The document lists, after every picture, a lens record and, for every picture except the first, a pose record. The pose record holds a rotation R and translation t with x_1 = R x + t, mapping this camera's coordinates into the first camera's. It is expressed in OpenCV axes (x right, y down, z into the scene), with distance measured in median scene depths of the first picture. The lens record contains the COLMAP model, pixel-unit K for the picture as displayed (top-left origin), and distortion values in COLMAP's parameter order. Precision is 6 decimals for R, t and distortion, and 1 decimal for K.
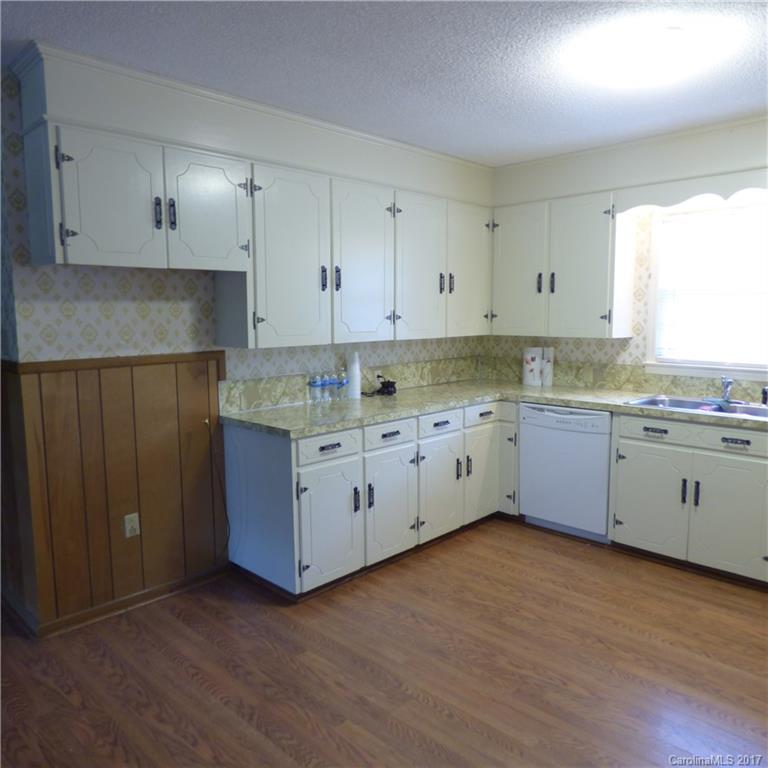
lens RADIAL K [[614.4, 0, 384.8], [0, 614.4, 383.1], [0, 0, 1]] dist [-0.011378, -0.006114]
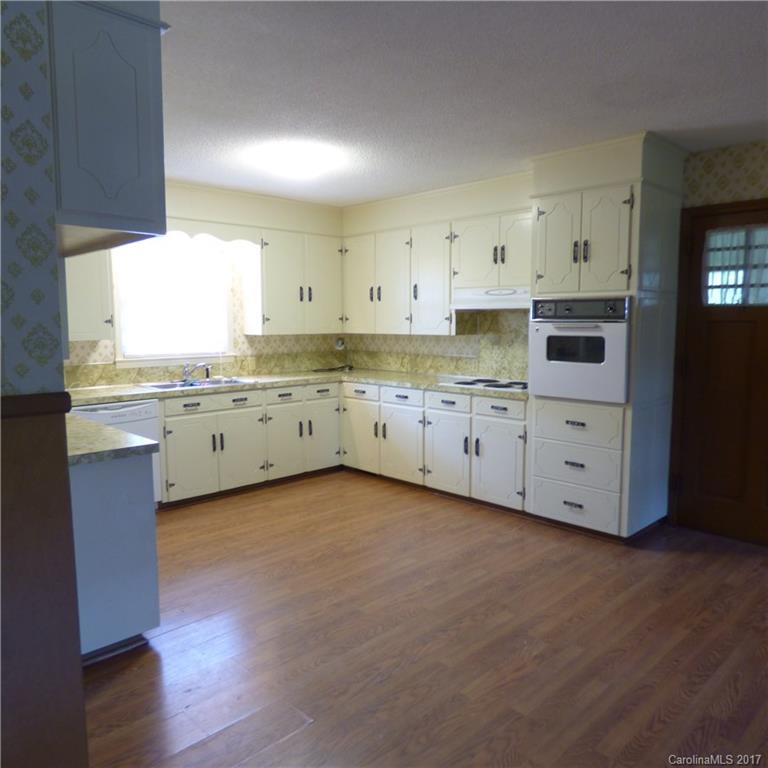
lens RADIAL K [[614.4, 0, 384.1], [0, 614.4, 384.9], [0, 0, 1]] dist [-0.011378, -0.006114]
pose [[0.038707, -0.107955, 0.993402, -0.884886], [0.123290, 0.987067, 0.102462, -0.052025], [-0.991615, 0.118511, 0.051516, 0.522042]]
